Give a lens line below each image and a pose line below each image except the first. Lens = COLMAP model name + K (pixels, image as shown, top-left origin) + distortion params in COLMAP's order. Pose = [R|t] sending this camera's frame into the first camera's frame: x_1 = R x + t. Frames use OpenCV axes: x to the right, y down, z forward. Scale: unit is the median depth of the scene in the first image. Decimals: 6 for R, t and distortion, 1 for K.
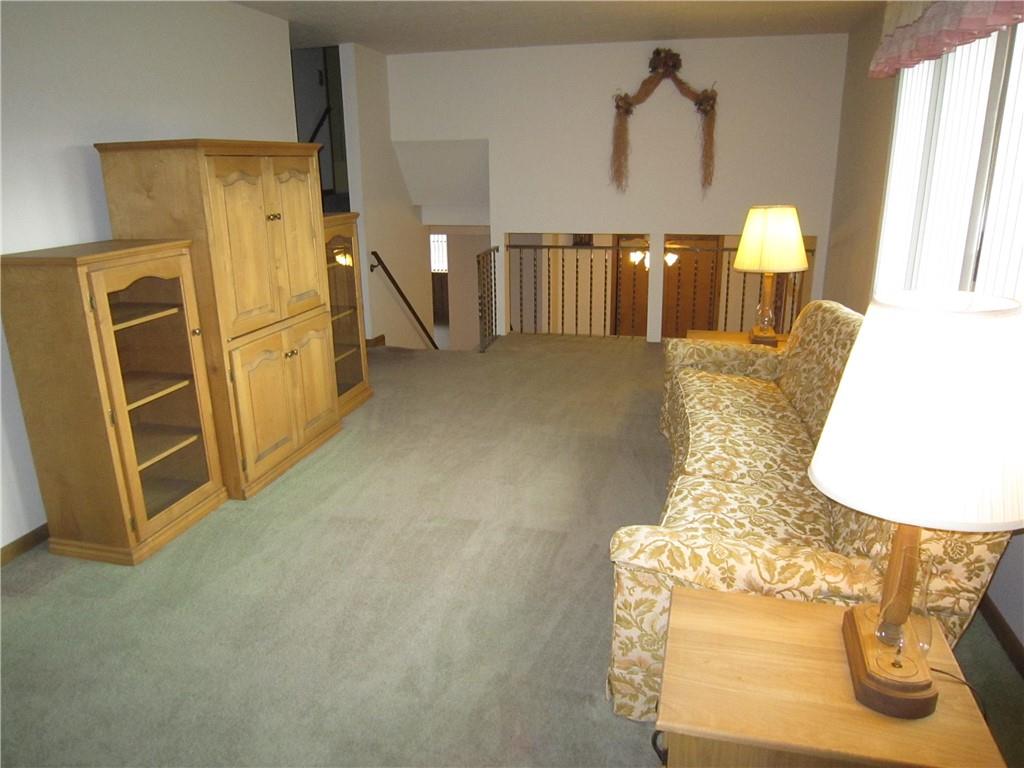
lens RADIAL K [[728.6, 0, 506.9], [0, 728.6, 386.8], [0, 0, 1]] dist [-0.064194, 0.048785]
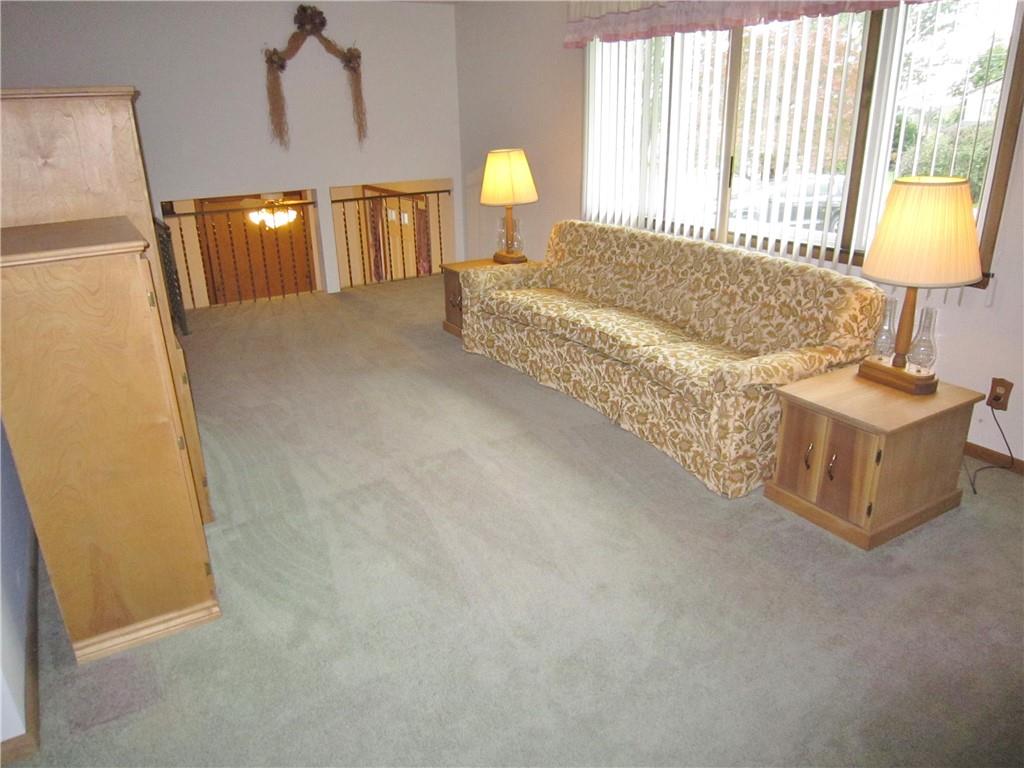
lens RADIAL K [[728.6, 0, 506.9], [0, 728.6, 386.8], [0, 0, 1]] dist [-0.064194, 0.048785]
pose [[0.701510, -0.255371, 0.665334, -0.565988], [0.220748, 0.965541, 0.137847, -0.032339], [-0.677609, 0.050170, 0.733709, 0.119197]]
